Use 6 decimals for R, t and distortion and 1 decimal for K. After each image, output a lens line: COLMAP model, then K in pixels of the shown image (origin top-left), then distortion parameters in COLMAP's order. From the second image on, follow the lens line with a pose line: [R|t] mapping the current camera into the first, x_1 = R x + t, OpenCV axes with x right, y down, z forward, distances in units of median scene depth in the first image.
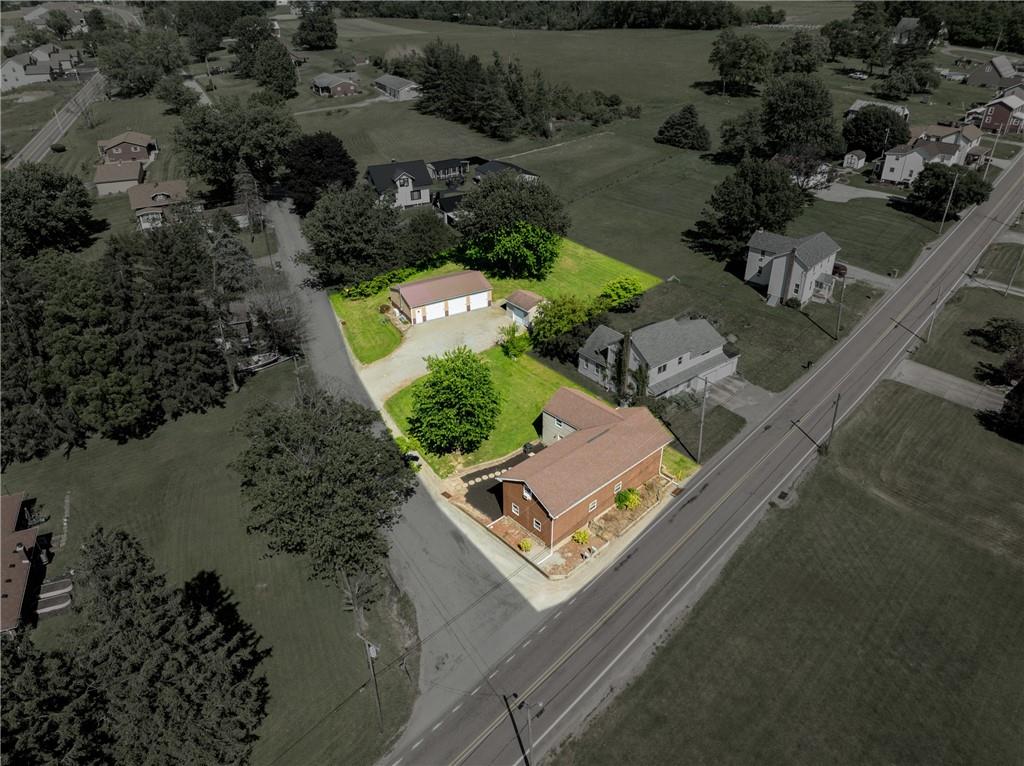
lens RADIAL K [[723.3, 0, 509.1], [0, 723.3, 386.0], [0, 0, 1]] dist [-0.054866, 0.038614]
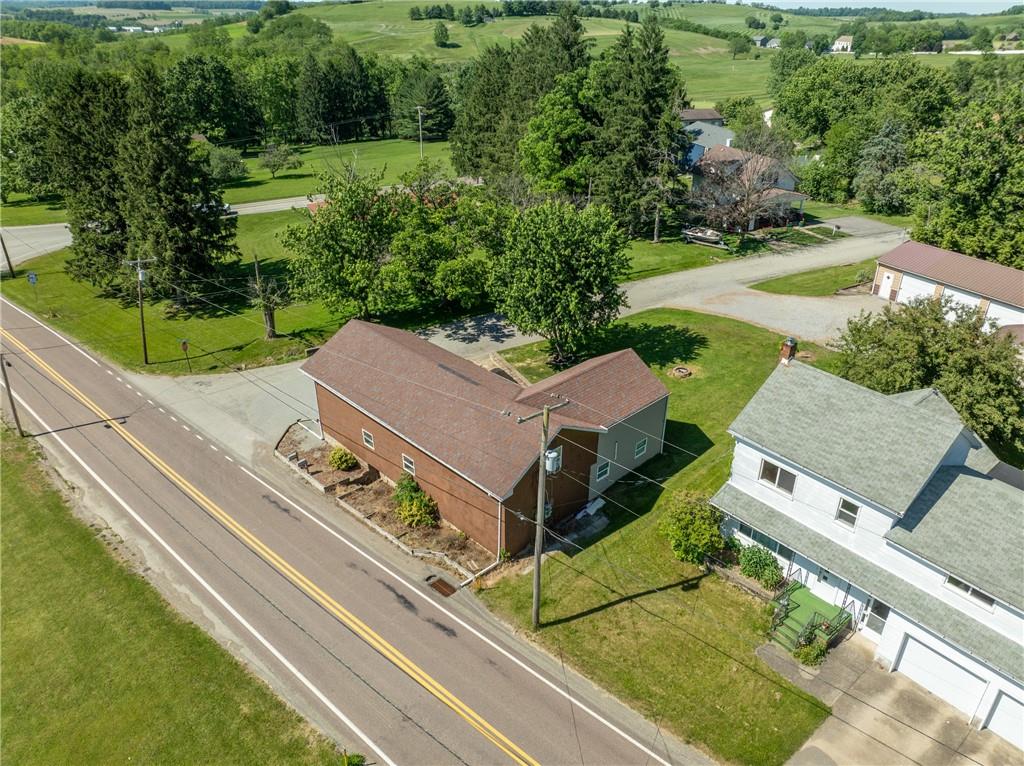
lens RADIAL K [[723.3, 0, 511.9], [0, 723.3, 380.2], [0, 0, 1]] dist [-0.054866, 0.038614]
pose [[0.013527, 0.470097, -0.882511, 0.447127], [-0.519440, 0.757459, 0.395522, -0.118129], [0.854400, 0.453062, 0.254434, 0.679828]]
